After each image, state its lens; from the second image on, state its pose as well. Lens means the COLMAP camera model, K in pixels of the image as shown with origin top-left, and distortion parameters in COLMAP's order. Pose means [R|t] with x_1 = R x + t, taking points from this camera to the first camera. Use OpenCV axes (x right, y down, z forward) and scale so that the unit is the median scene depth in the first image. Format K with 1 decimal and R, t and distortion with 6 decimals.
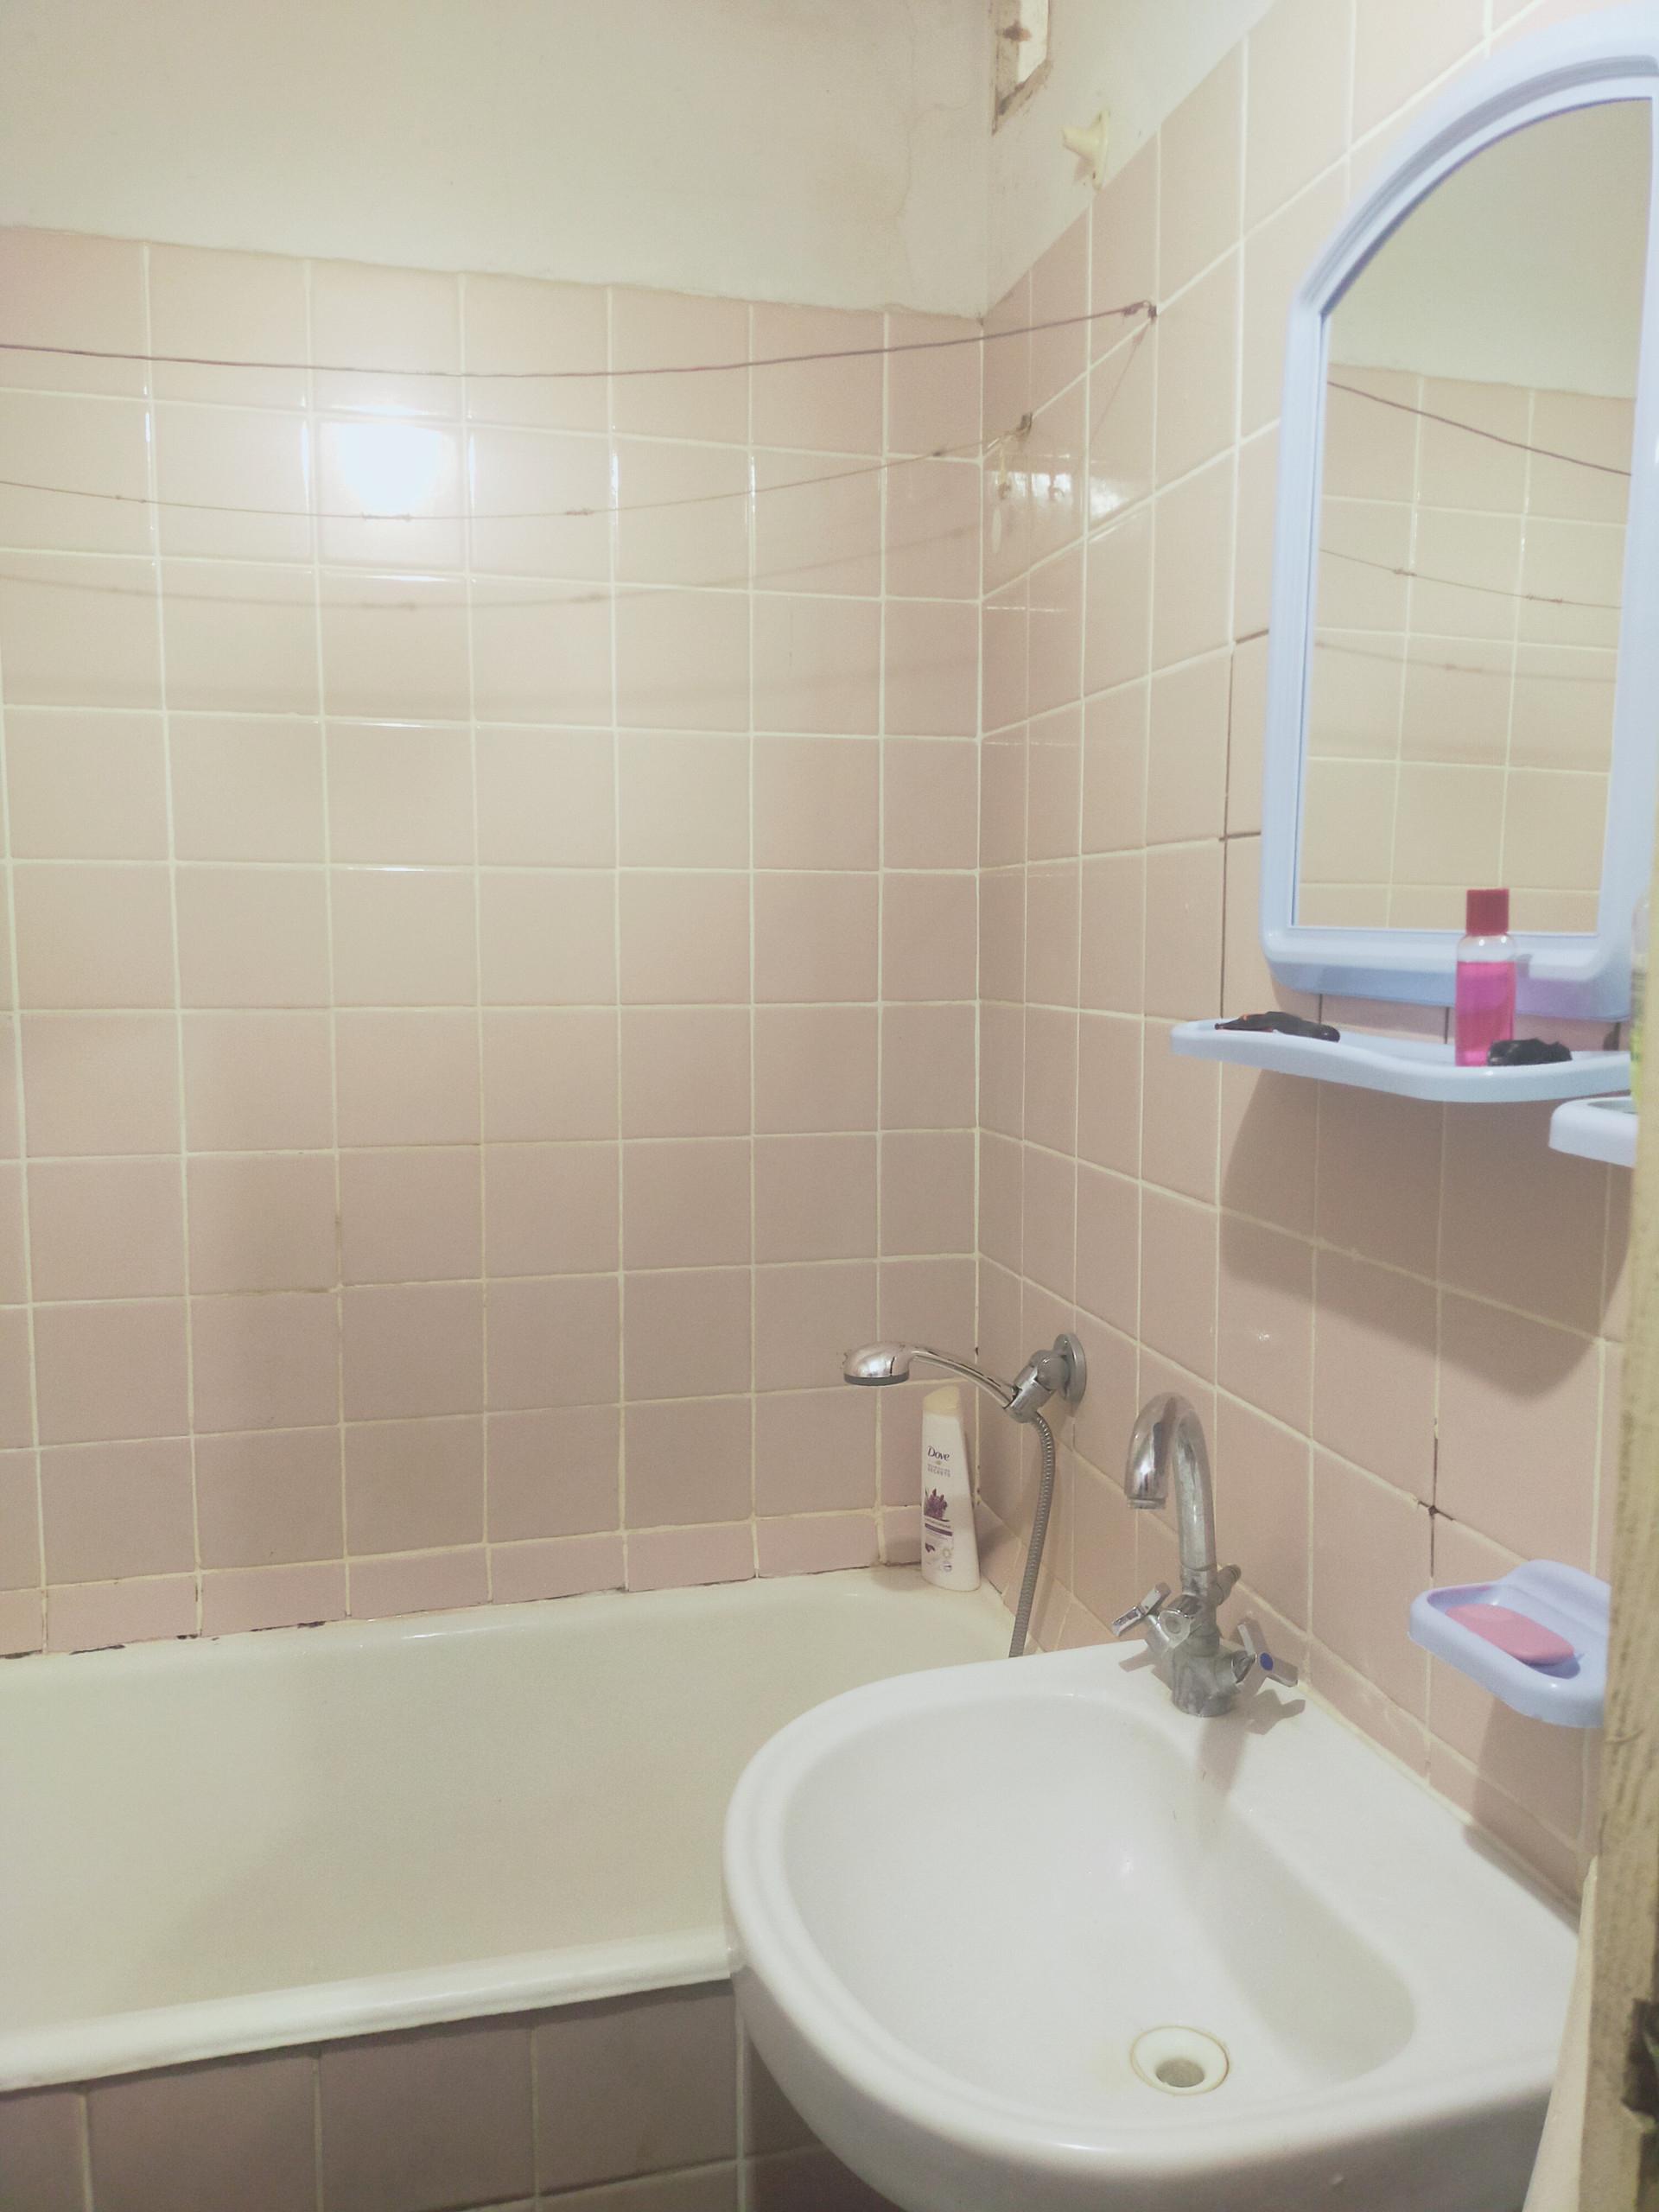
lens RADIAL K [[1647.0, 0, 830.3], [0, 1647.0, 1082.6], [0, 0, 1]] dist [0.106132, -0.168684]
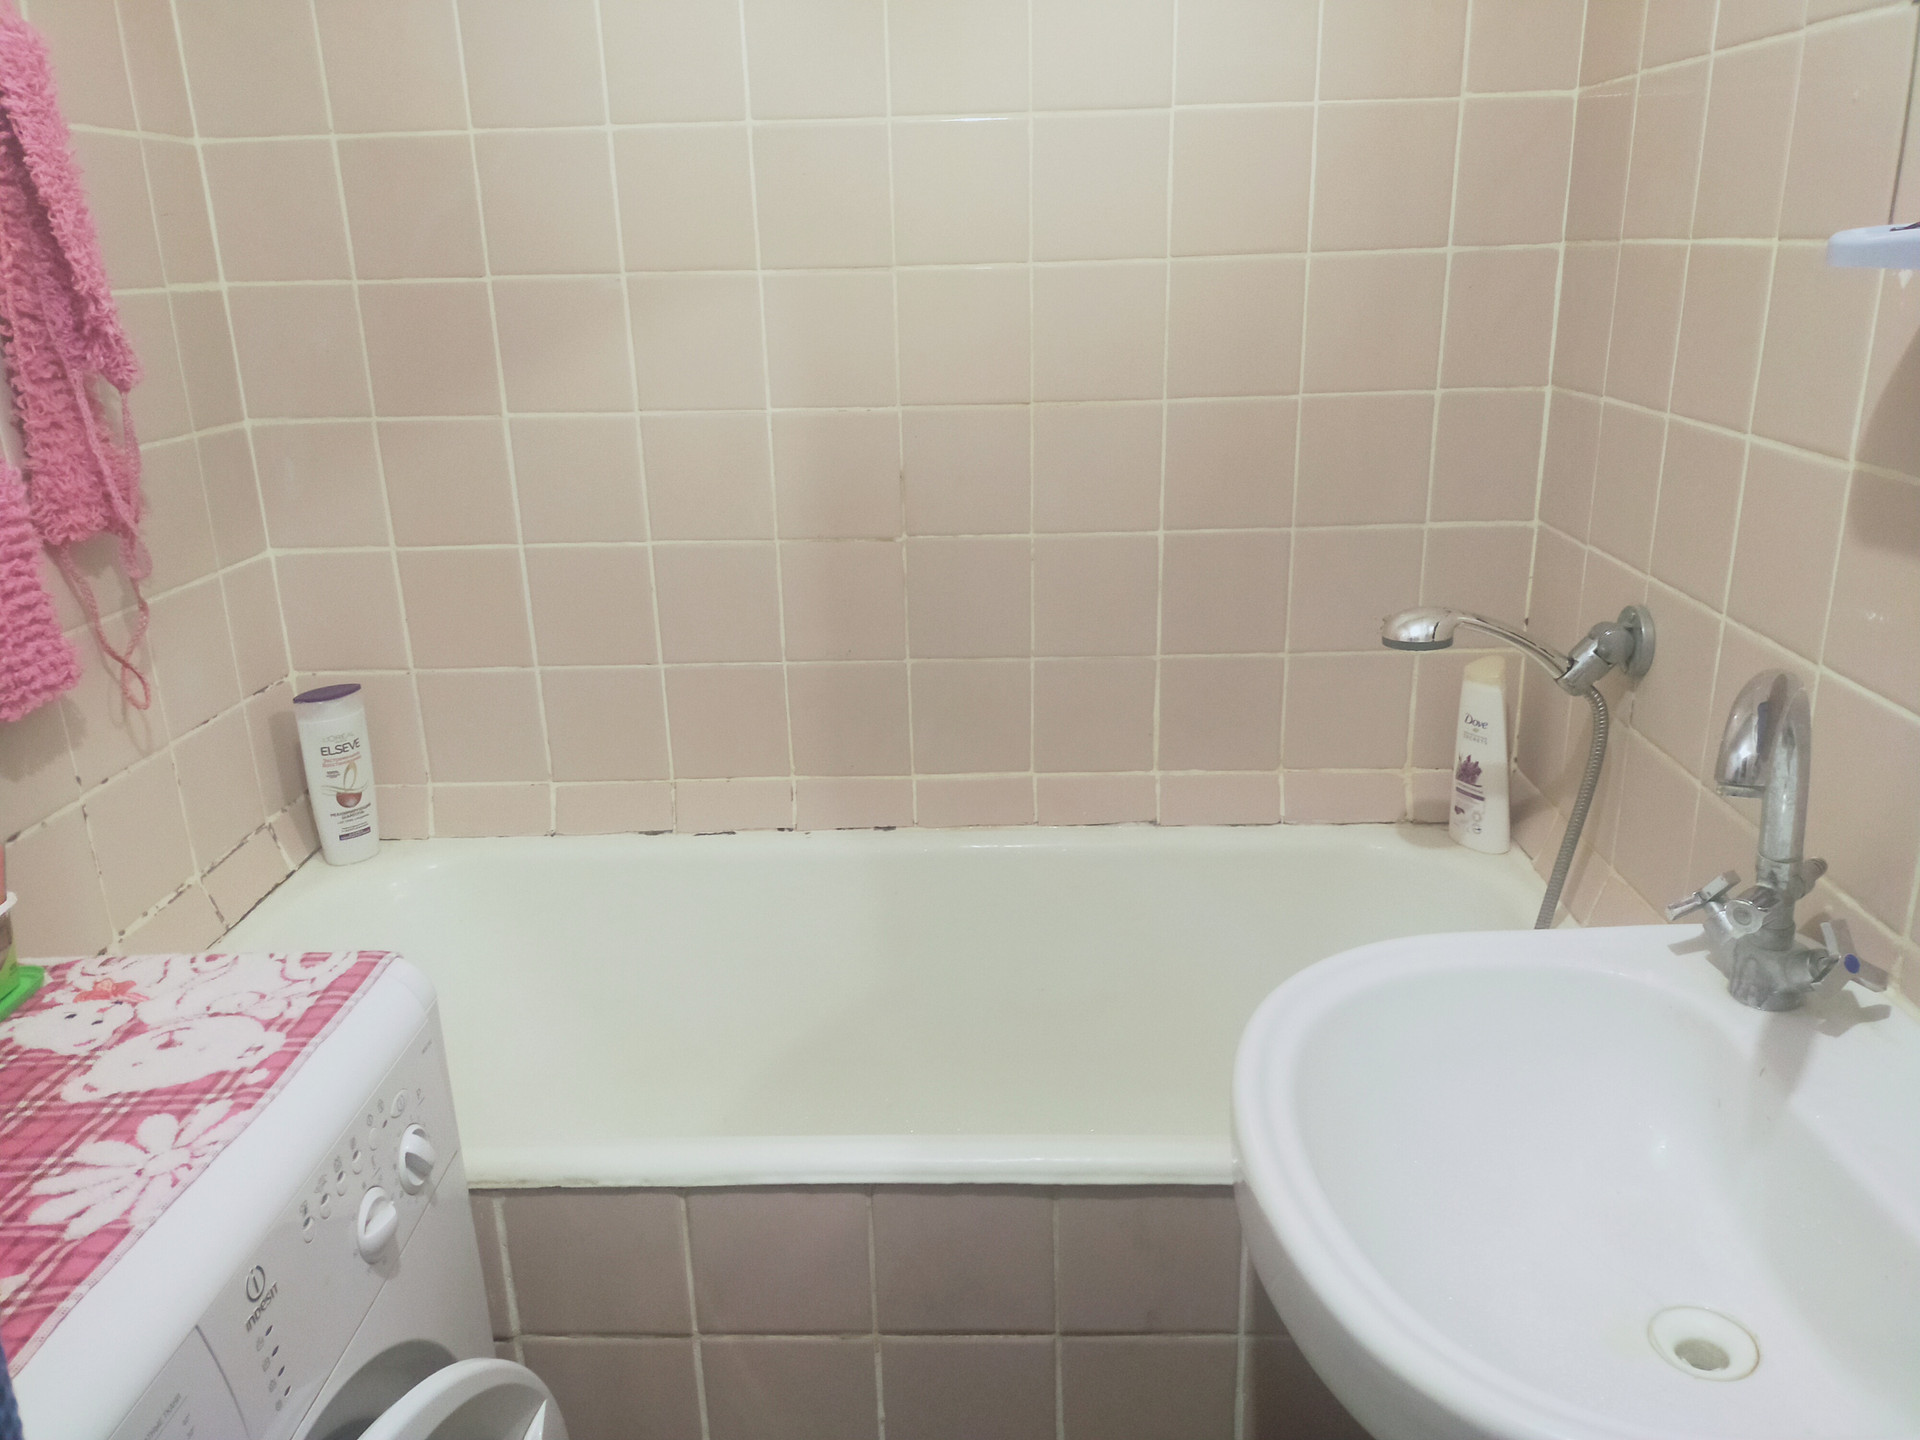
lens RADIAL K [[1443.3, 0, 960.0], [0, 1443.3, 720.0], [0, 0, 1]] dist [0.060000, -0.085531]
pose [[0.962569, 0.062028, -0.263844, -0.002913], [0.000435, 0.973106, 0.230357, 0.022882], [0.271037, -0.221849, 0.936655, 0.101698]]
